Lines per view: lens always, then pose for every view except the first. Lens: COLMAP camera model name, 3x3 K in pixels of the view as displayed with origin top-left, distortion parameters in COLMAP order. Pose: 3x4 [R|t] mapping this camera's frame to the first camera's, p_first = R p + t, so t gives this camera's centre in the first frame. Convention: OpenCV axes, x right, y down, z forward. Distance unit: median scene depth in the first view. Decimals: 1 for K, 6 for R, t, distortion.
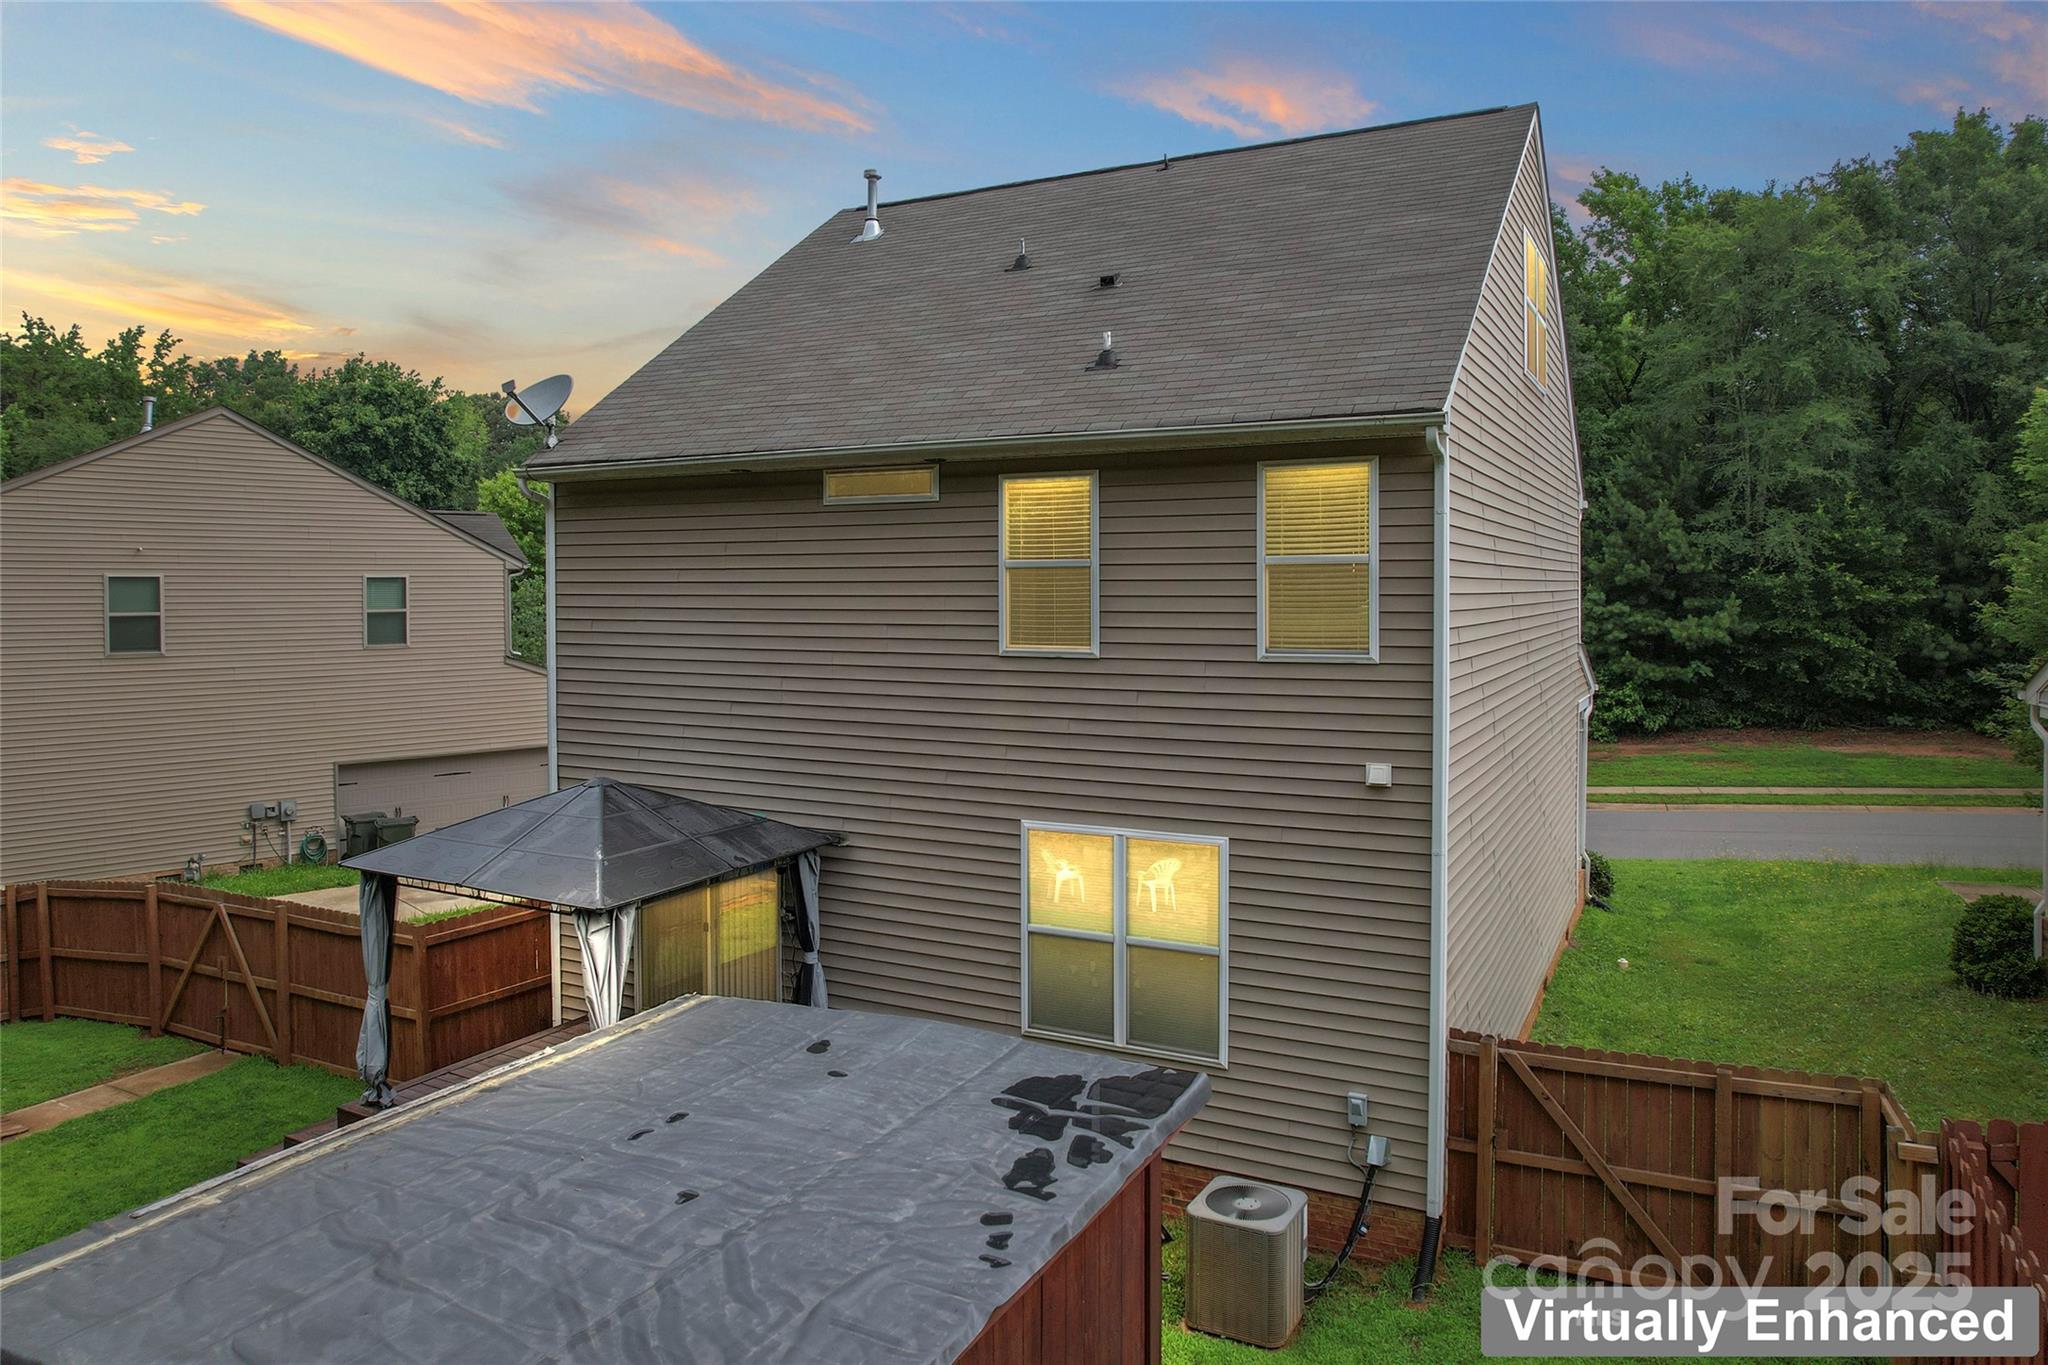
lens RADIAL K [[1327.4, 0, 1024.0], [0, 1327.4, 596.4], [0, 0, 1]] dist [-0.002757, -0.001069]
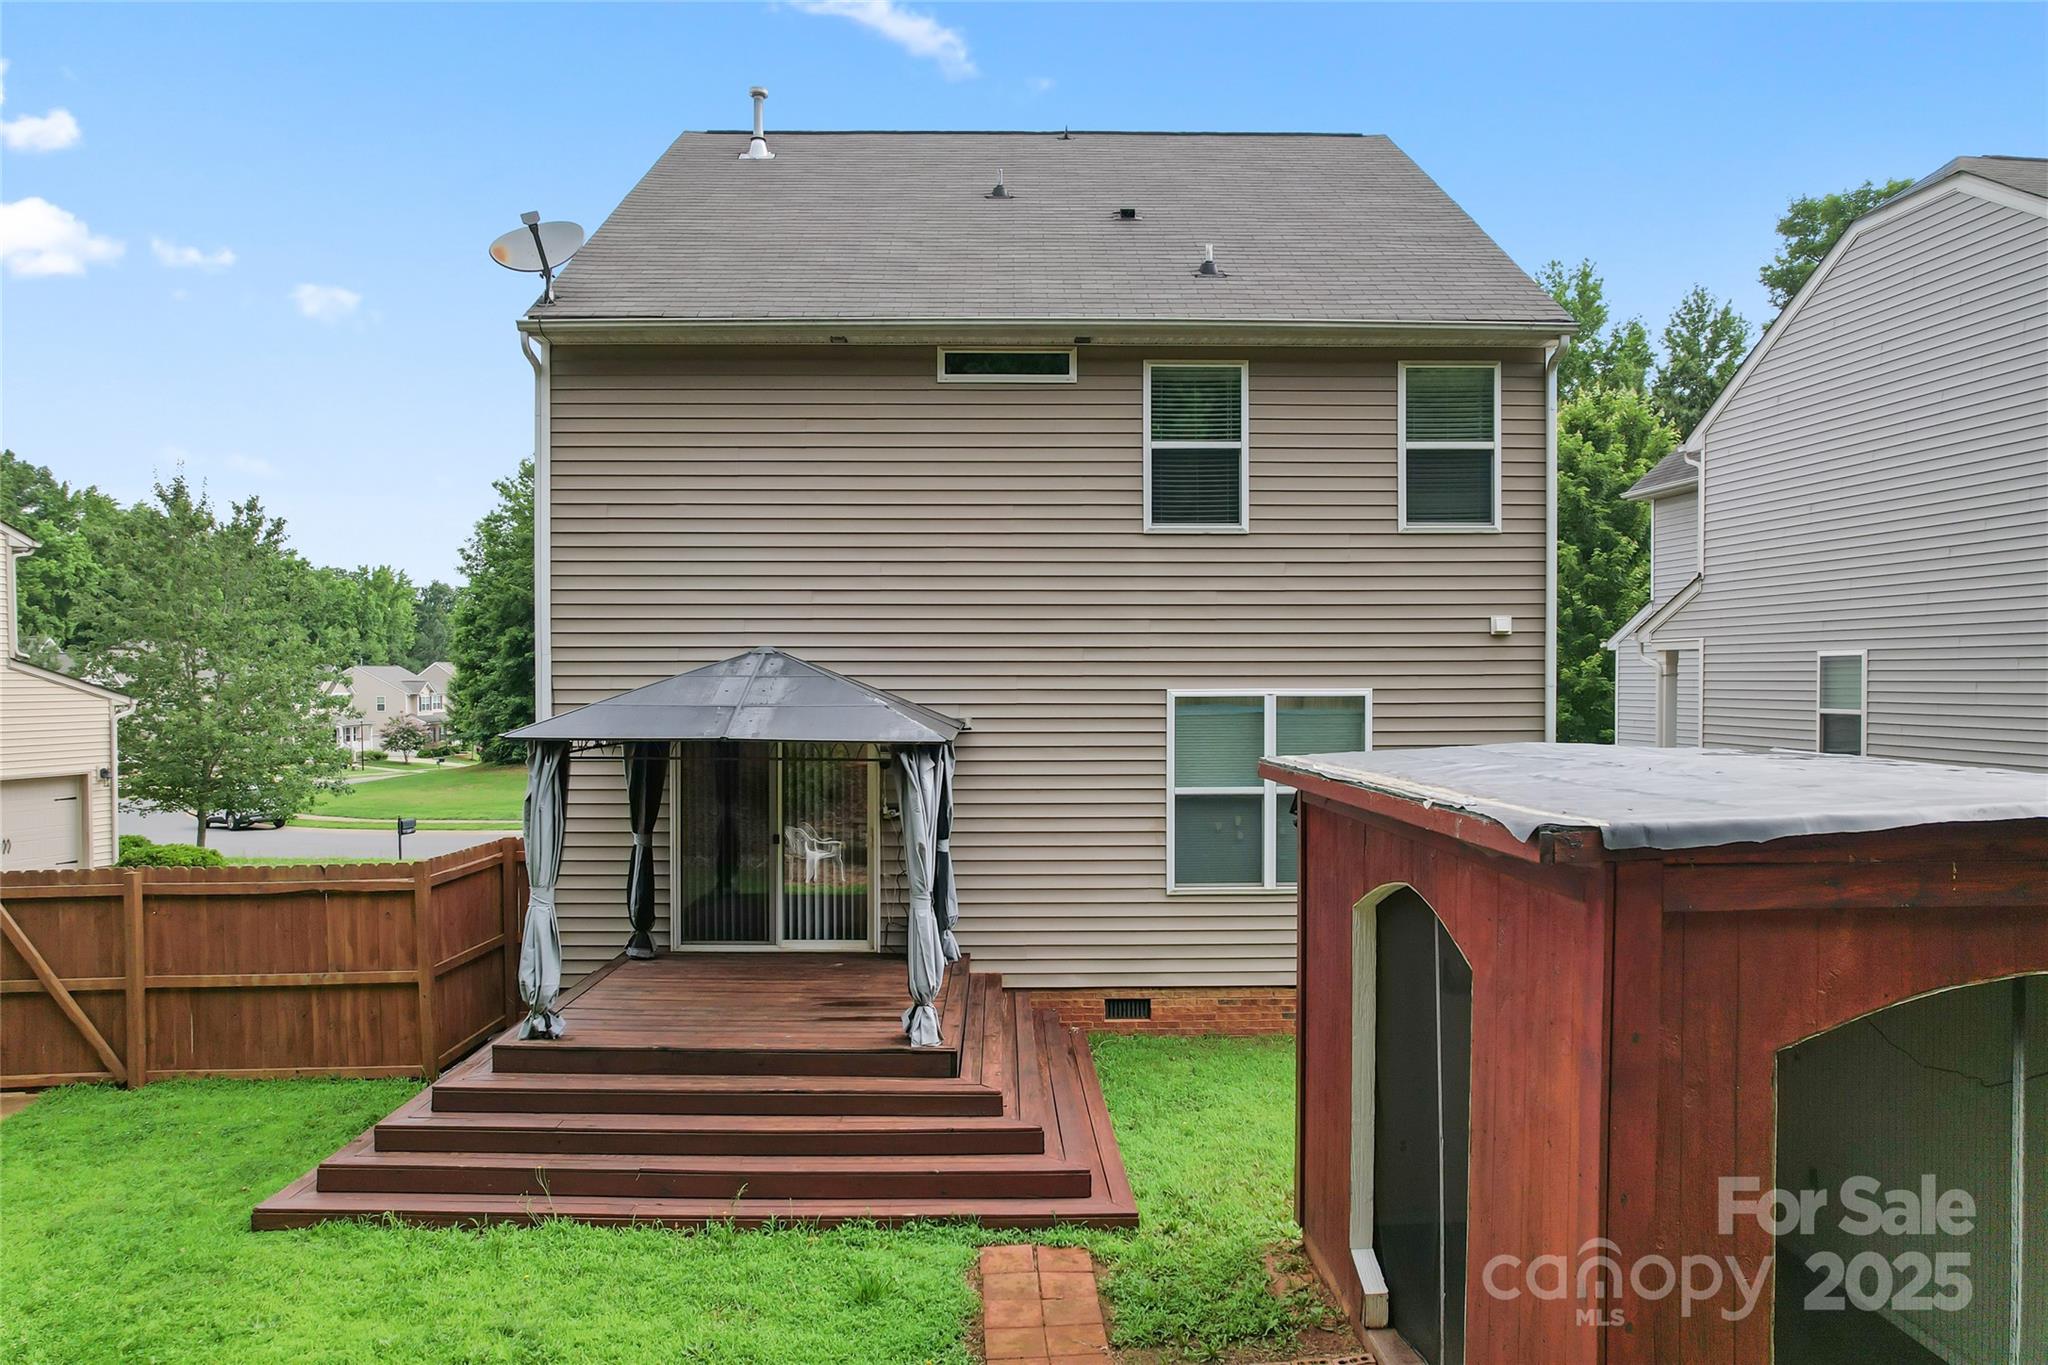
lens RADIAL K [[1280.4, 0, 1024.0], [0, 1280.4, 682.5], [0, 0, 1]] dist [-0.001515, 0.000305]
pose [[0.871389, 0.001605, 0.490590, -0.586299], [0.003908, 0.999940, -0.010213, 0.168752], [-0.490577, 0.010816, 0.871331, 0.166699]]
